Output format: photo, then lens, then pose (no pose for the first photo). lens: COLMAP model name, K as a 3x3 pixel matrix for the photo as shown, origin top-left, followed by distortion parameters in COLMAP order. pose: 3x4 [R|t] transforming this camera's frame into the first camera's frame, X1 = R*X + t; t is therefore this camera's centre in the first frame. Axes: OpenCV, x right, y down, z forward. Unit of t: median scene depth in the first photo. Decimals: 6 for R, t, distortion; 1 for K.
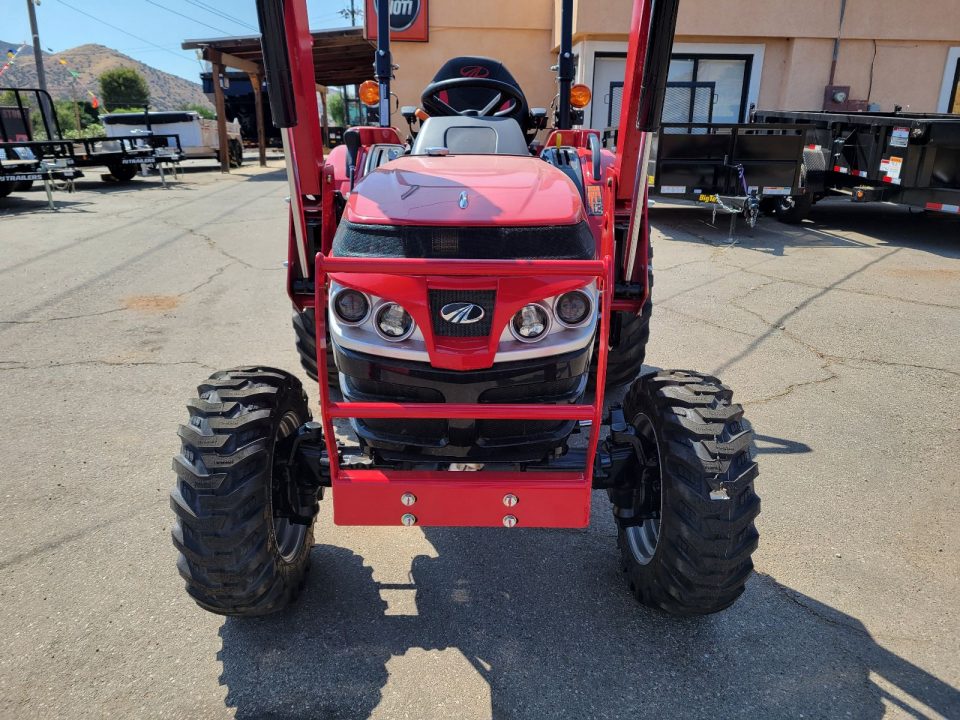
lens RADIAL K [[717.8, 0, 483.1], [0, 717.8, 358.6], [0, 0, 1]] dist [0.056711, -0.040204]
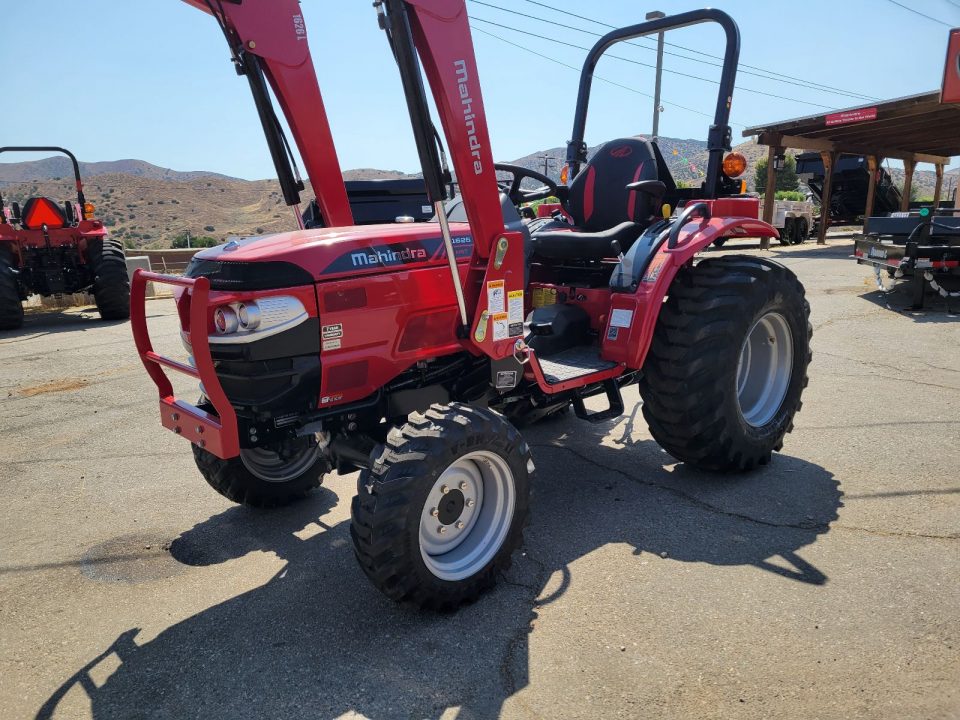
lens RADIAL K [[717.8, 0, 466.5], [0, 717.8, 375.0], [0, 0, 1]] dist [0.056711, -0.040204]
pose [[0.665914, 0.144301, -0.731940, 0.680478], [-0.204892, 0.978763, 0.006552, -0.022388], [0.717340, 0.145606, 0.681338, 0.134086]]
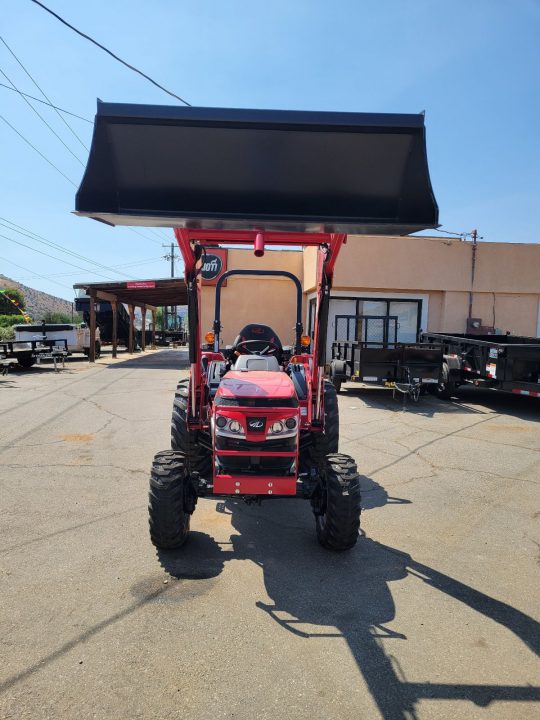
lens RADIAL K [[538.4, 0, 264.7], [0, 538.4, 367.7], [0, 0, 1]] dist [0.056711, -0.040204]
pose [[0.999831, 0.013473, 0.012469, -0.010169], [-0.010152, 0.971710, -0.235958, 0.111003], [-0.015295, 0.235791, 0.971683, -0.599604]]
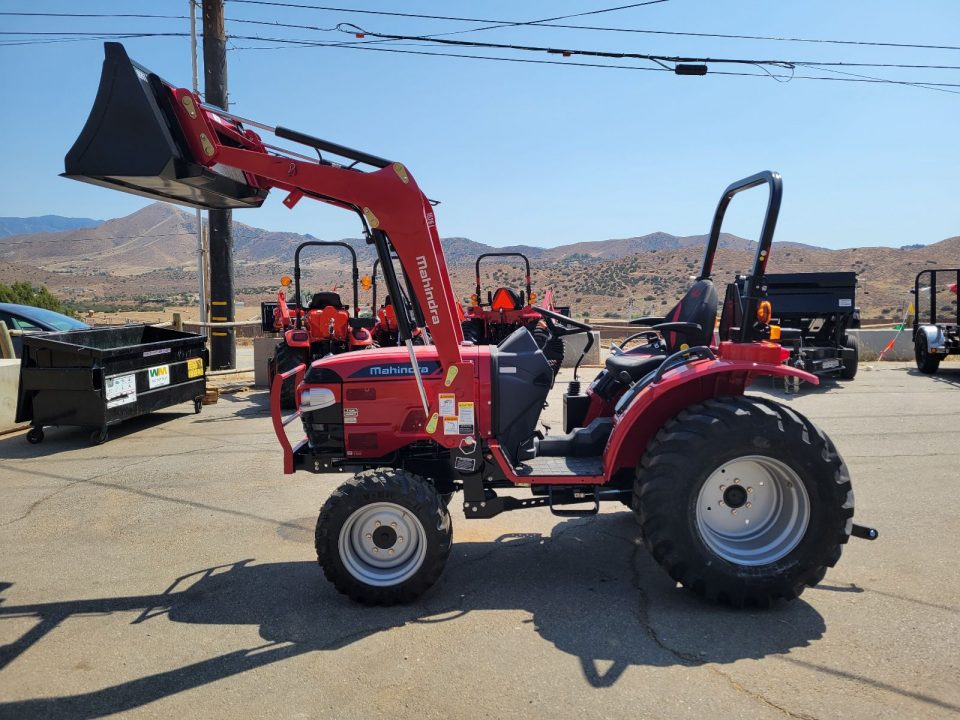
lens RADIAL K [[717.8, 0, 482.9], [0, 717.8, 355.2], [0, 0, 1]] dist [0.056711, -0.040204]
pose [[0.001287, 0.090443, -0.995901, 1.221640], [-0.309931, 0.946898, 0.085592, -0.284009], [0.950758, 0.308551, 0.029250, 0.648427]]
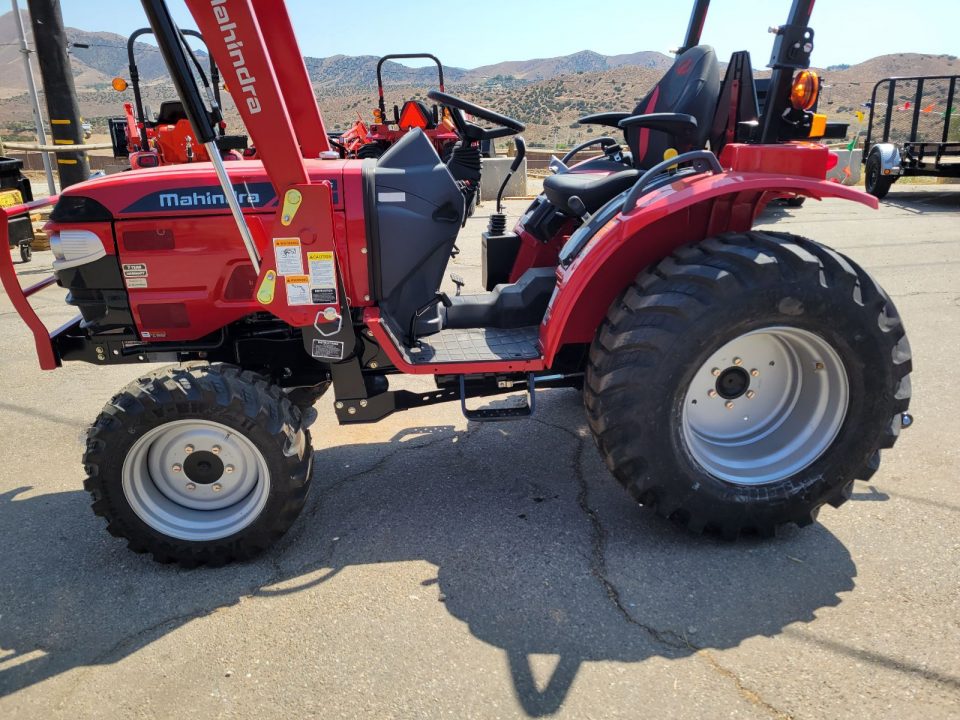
lens RADIAL K [[717.8, 0, 481.5], [0, 717.8, 374.0], [0, 0, 1]] dist [0.056711, -0.040204]
pose [[0.106381, 0.333052, -0.936888, 0.818029], [-0.305264, 0.907672, 0.288004, -0.249565], [0.946307, 0.255360, 0.198228, 0.715587]]
